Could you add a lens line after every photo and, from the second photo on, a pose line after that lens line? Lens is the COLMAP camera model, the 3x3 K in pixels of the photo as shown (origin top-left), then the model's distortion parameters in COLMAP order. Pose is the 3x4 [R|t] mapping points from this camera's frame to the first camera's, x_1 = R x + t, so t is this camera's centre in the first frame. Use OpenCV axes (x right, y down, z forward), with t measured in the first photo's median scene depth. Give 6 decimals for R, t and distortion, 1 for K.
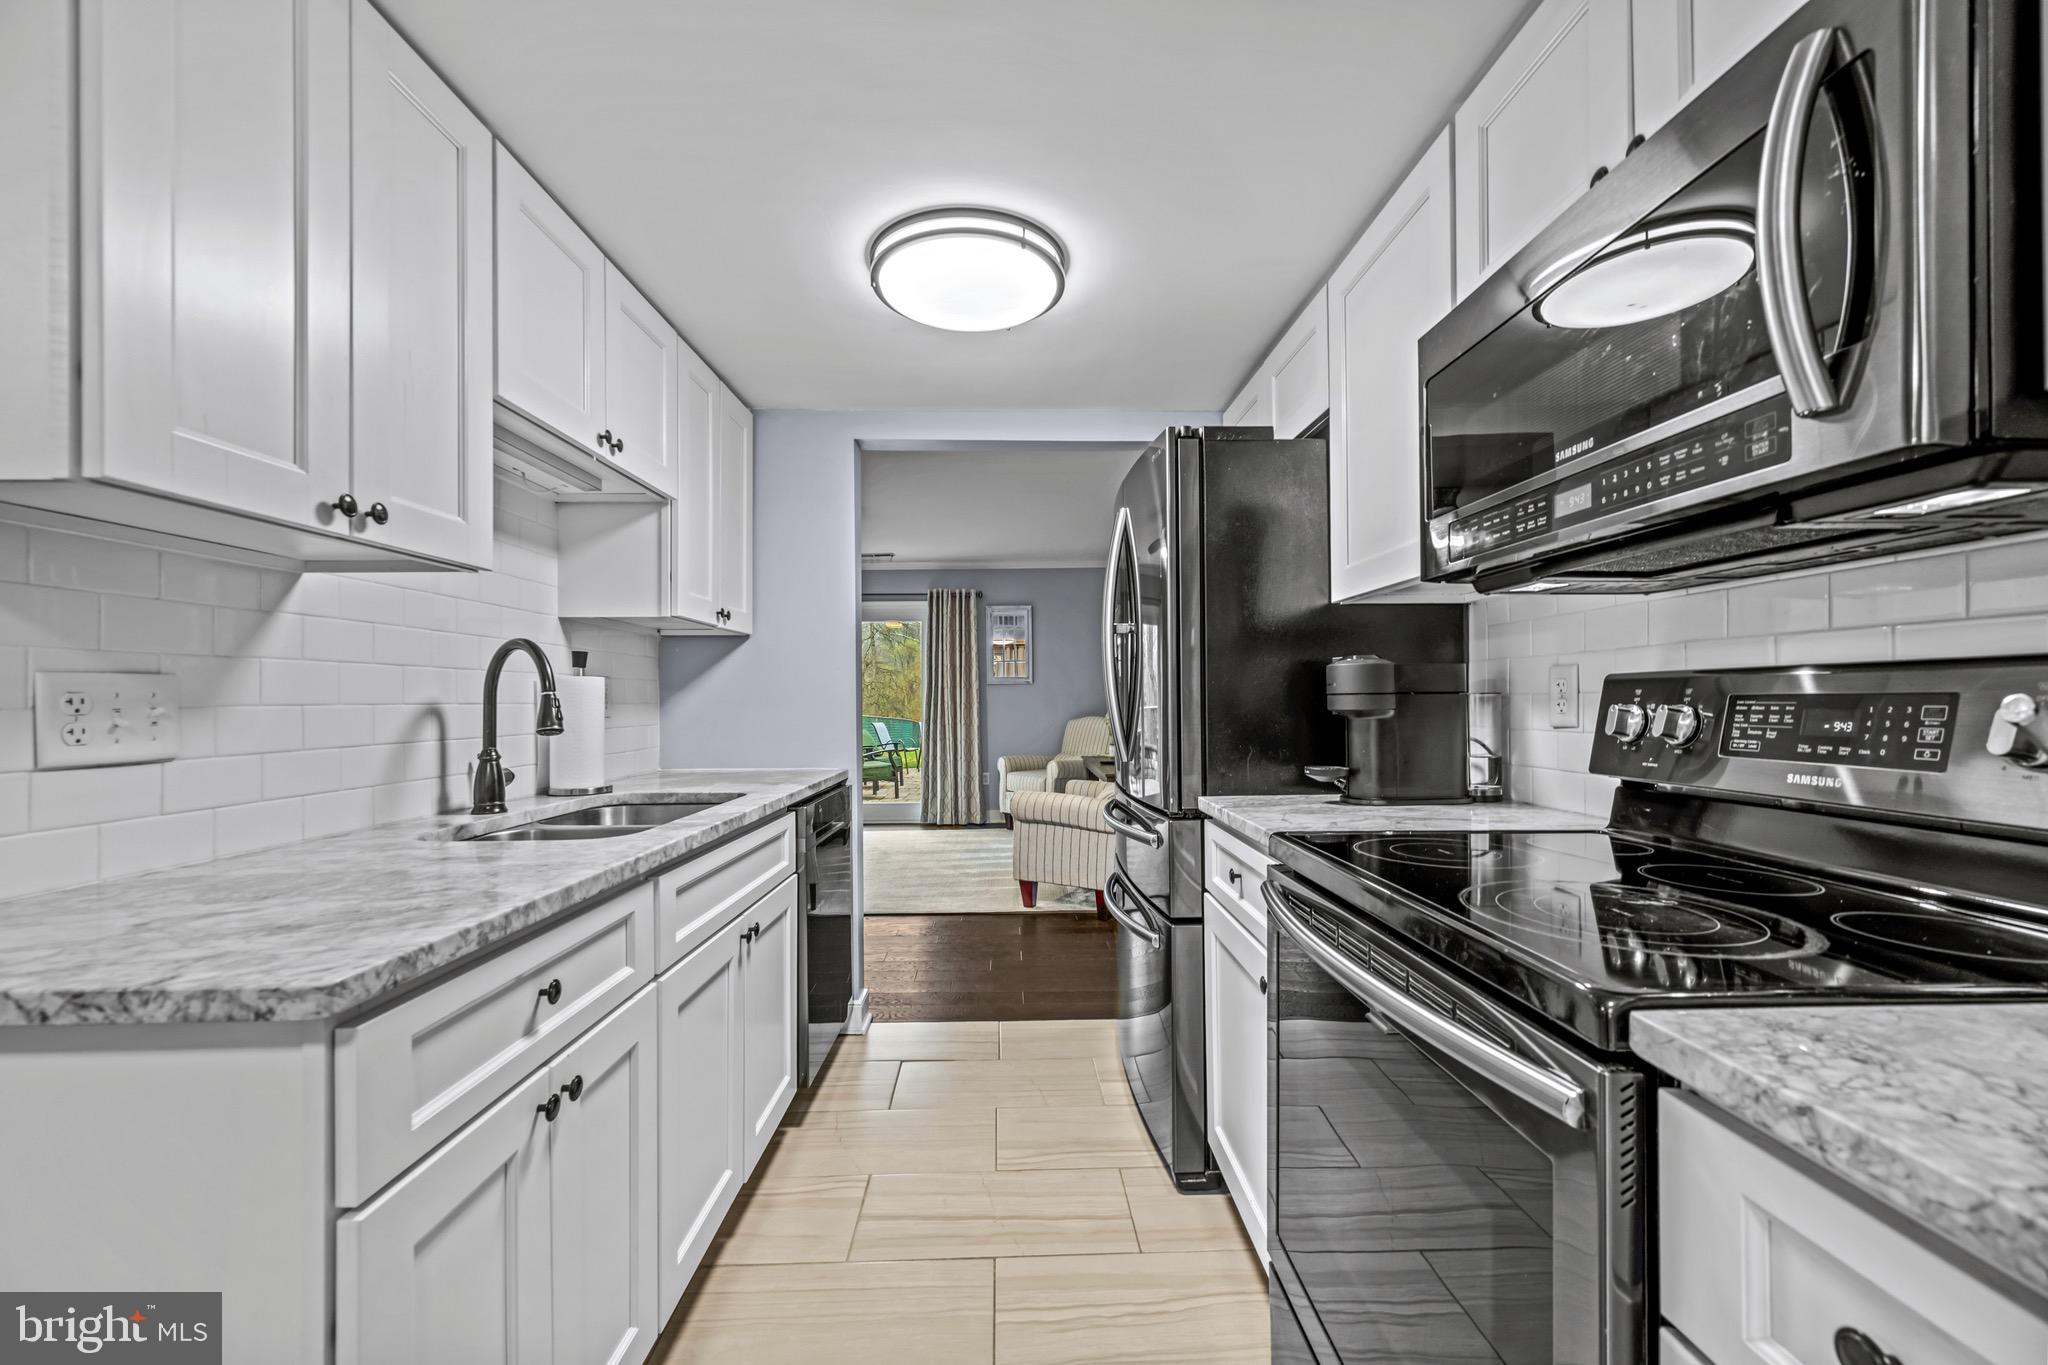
lens RADIAL K [[822.9, 0, 1024.2], [0, 822.9, 694.2], [0, 0, 1]] dist [0.000439, 0.000160]
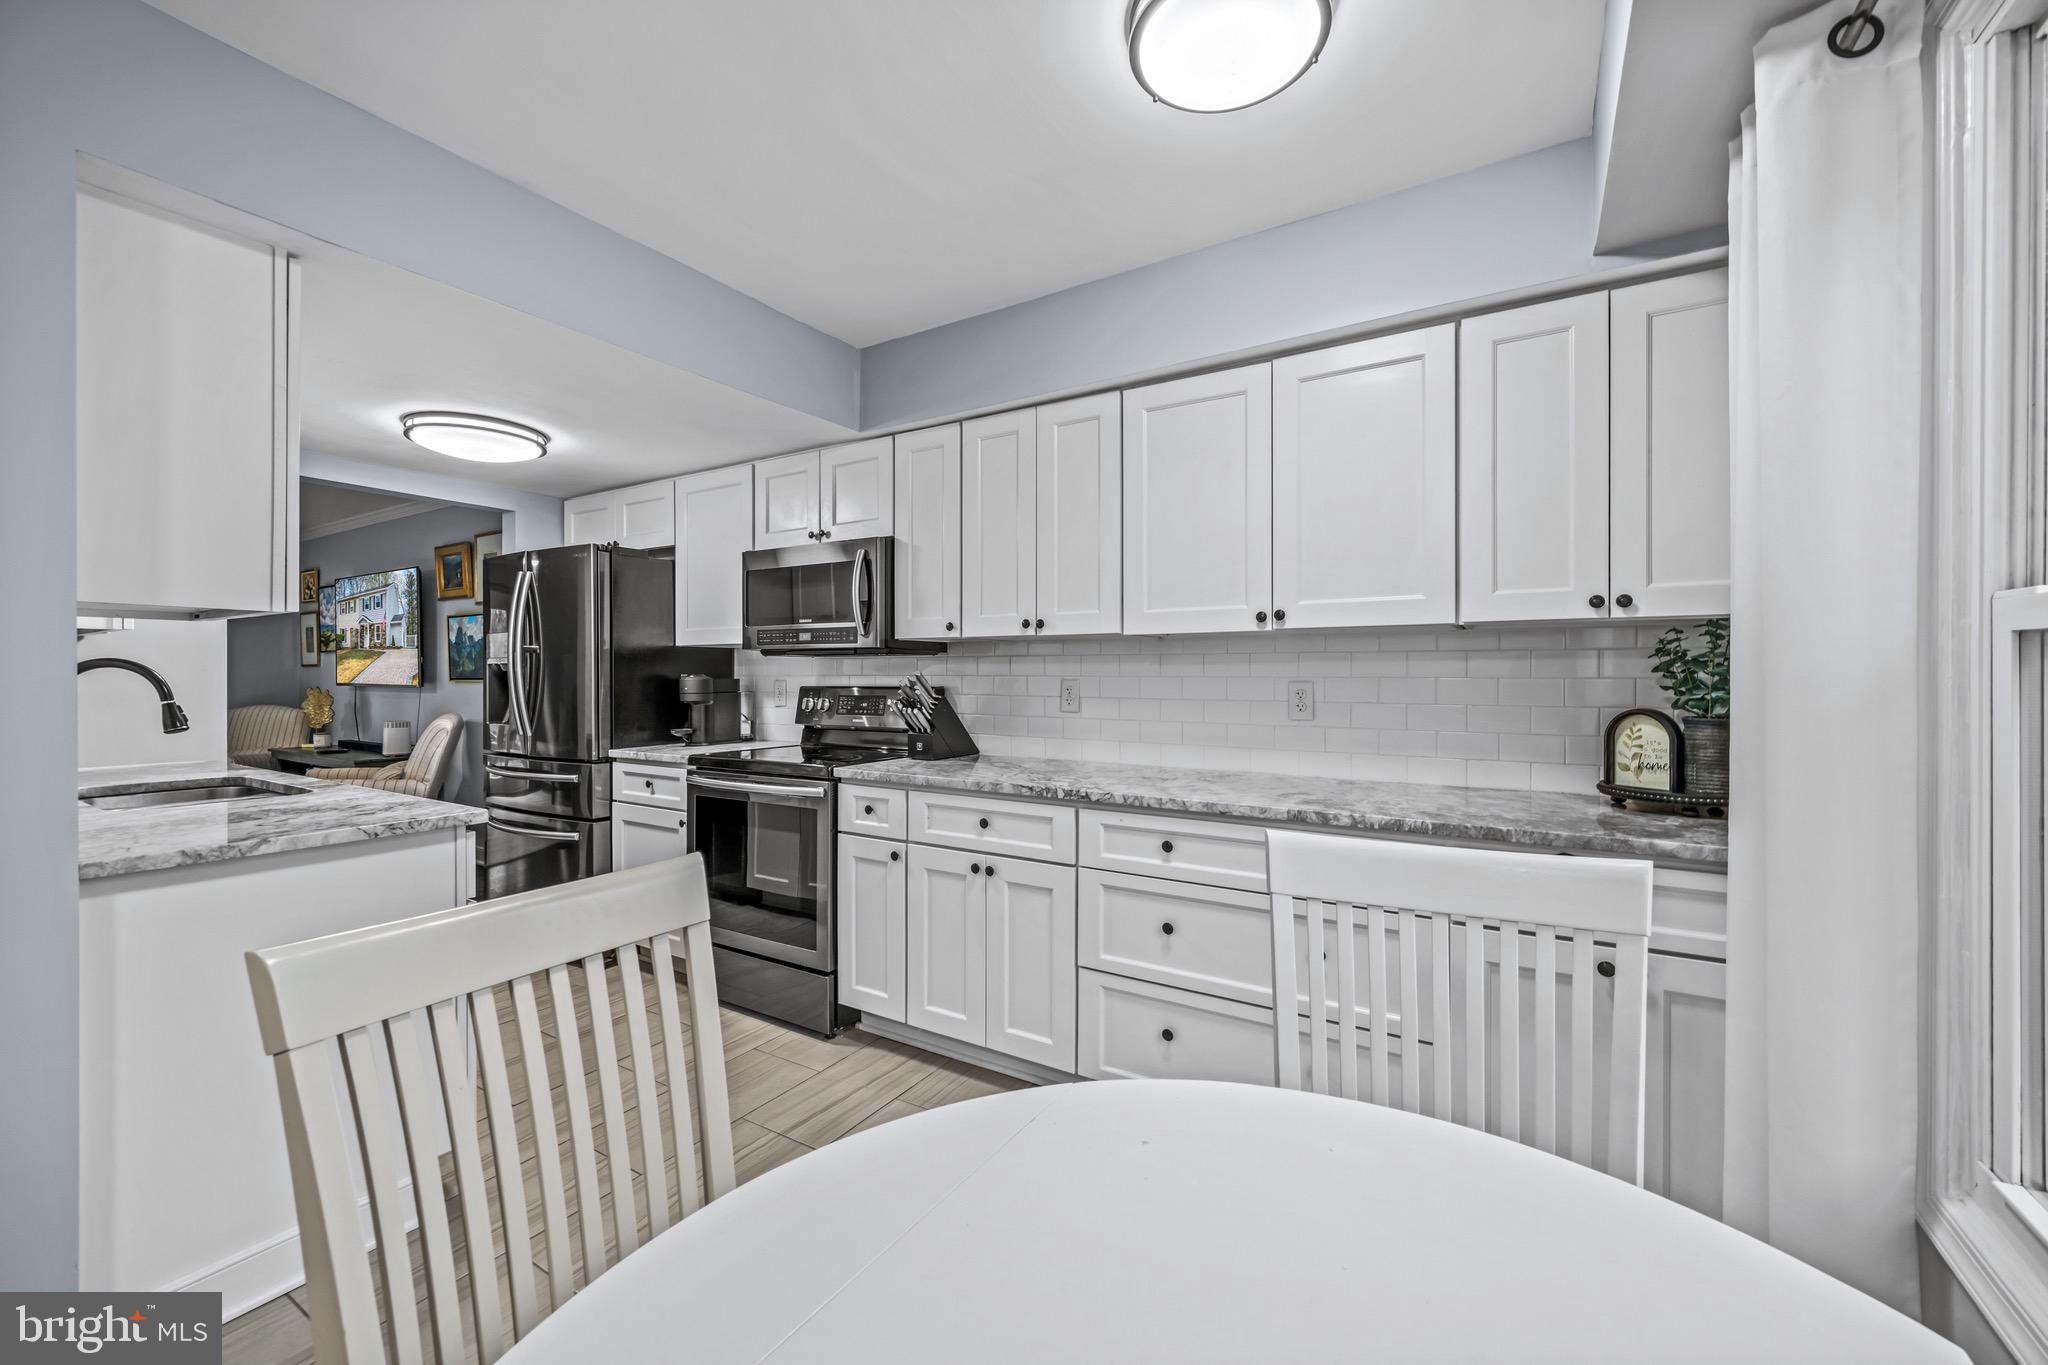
lens RADIAL K [[822.9, 0, 1009.0], [0, 822.9, 675.0], [0, 0, 1]] dist [0.000439, 0.000160]
pose [[0.559072, 0.004921, 0.829104, -0.882104], [-0.008358, 0.999965, -0.000300, -0.051953], [-0.829077, -0.006762, 0.559094, -0.824535]]
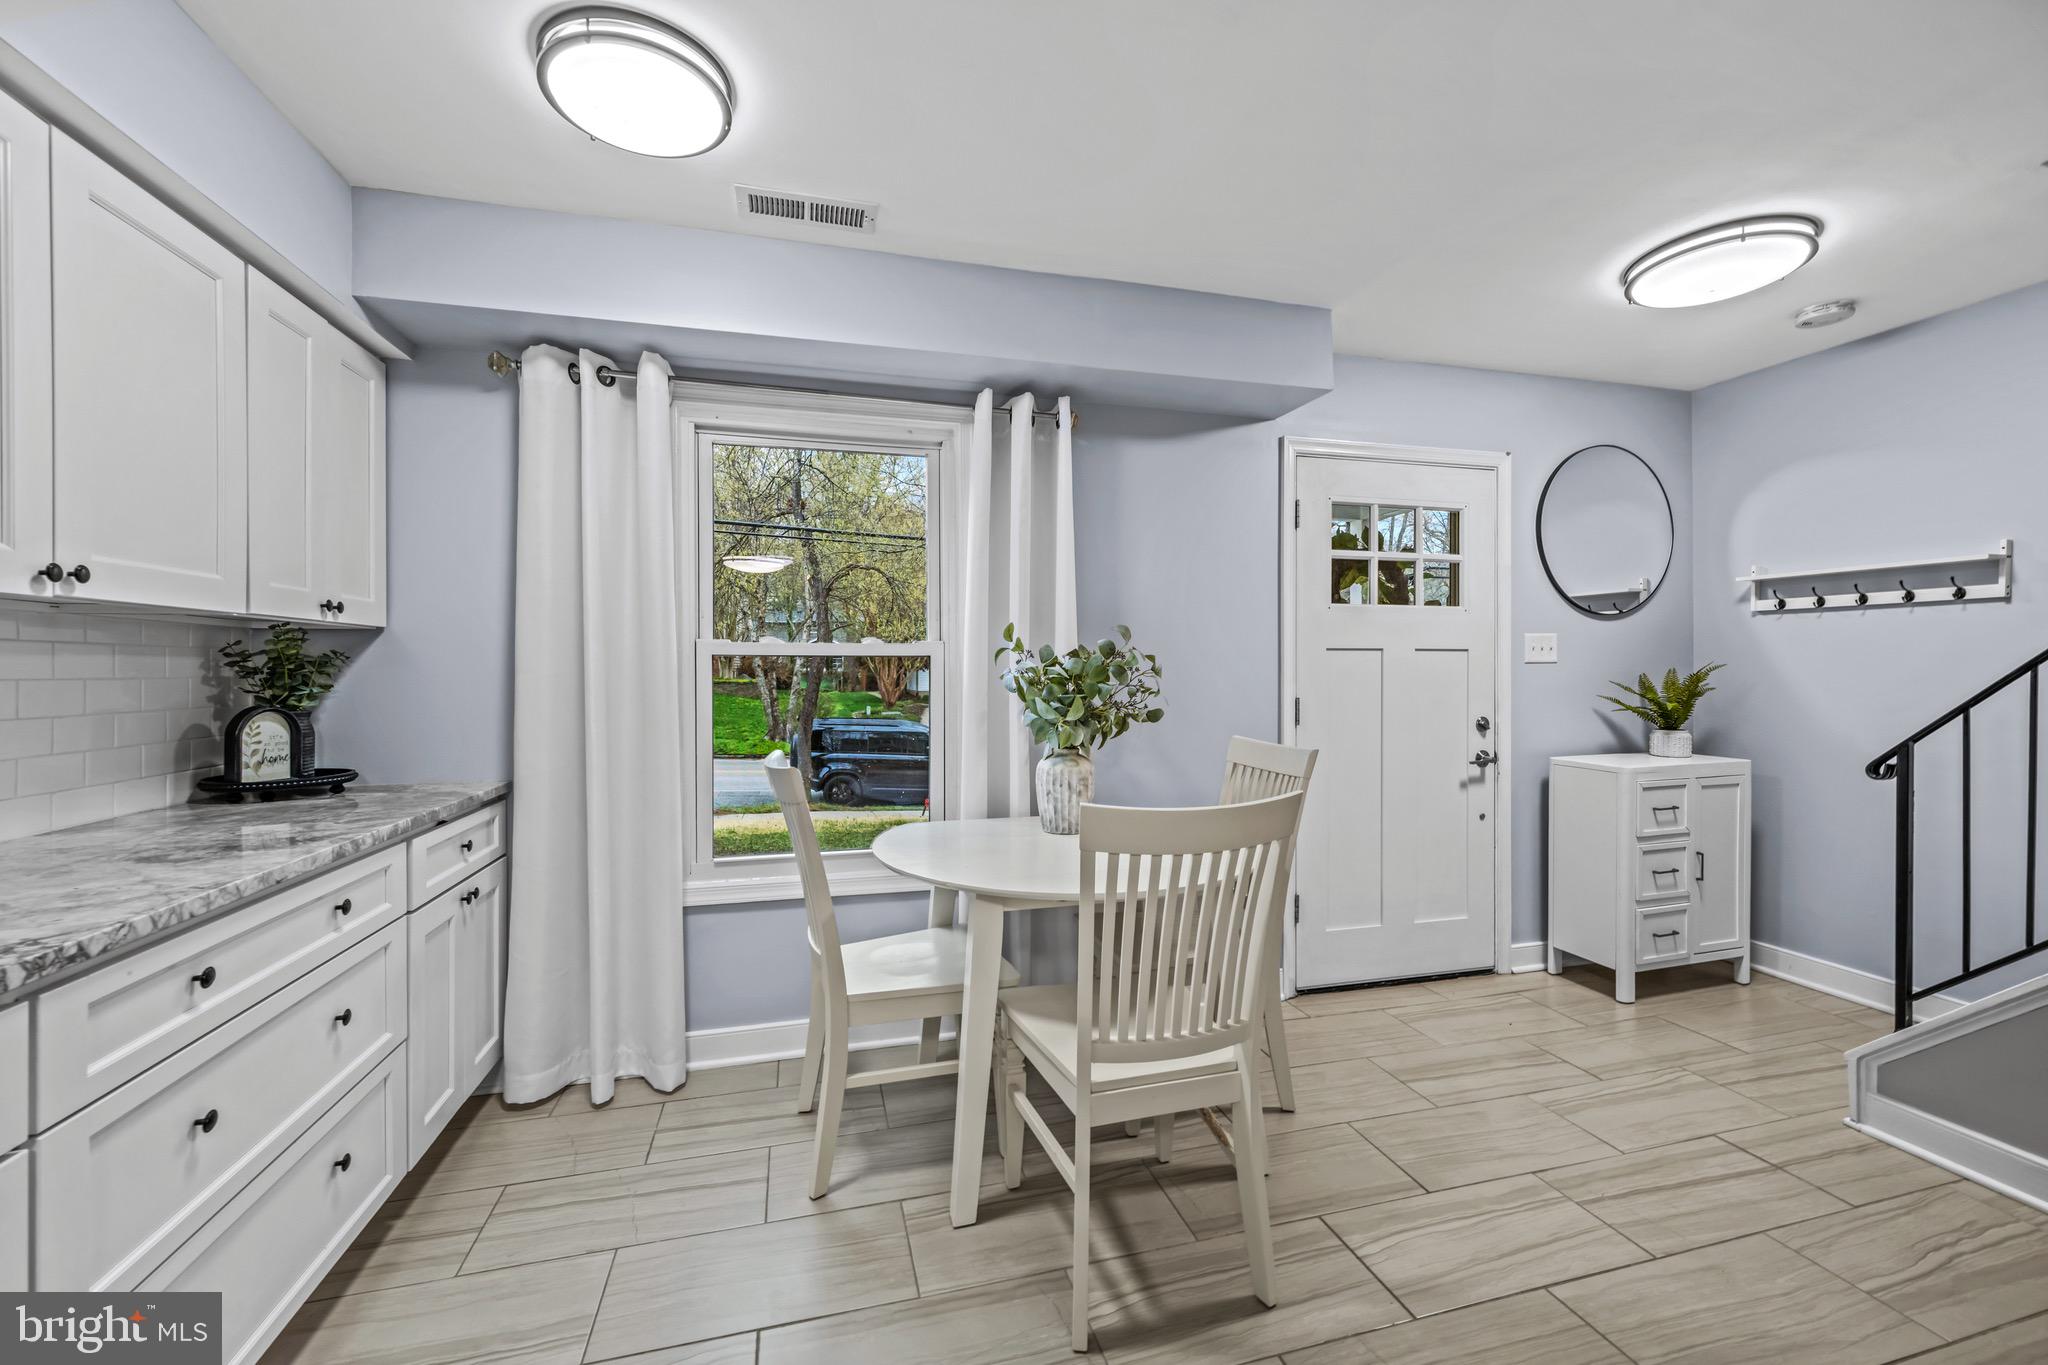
lens RADIAL K [[822.9, 0, 1014.3], [0, 822.9, 673.6], [0, 0, 1]] dist [0.000439, 0.000160]
pose [[-0.974841, 0.012681, -0.222541, -0.241818], [0.013150, 0.999913, -0.000629, -0.045135], [0.222513, -0.003540, -0.974923, 0.501792]]
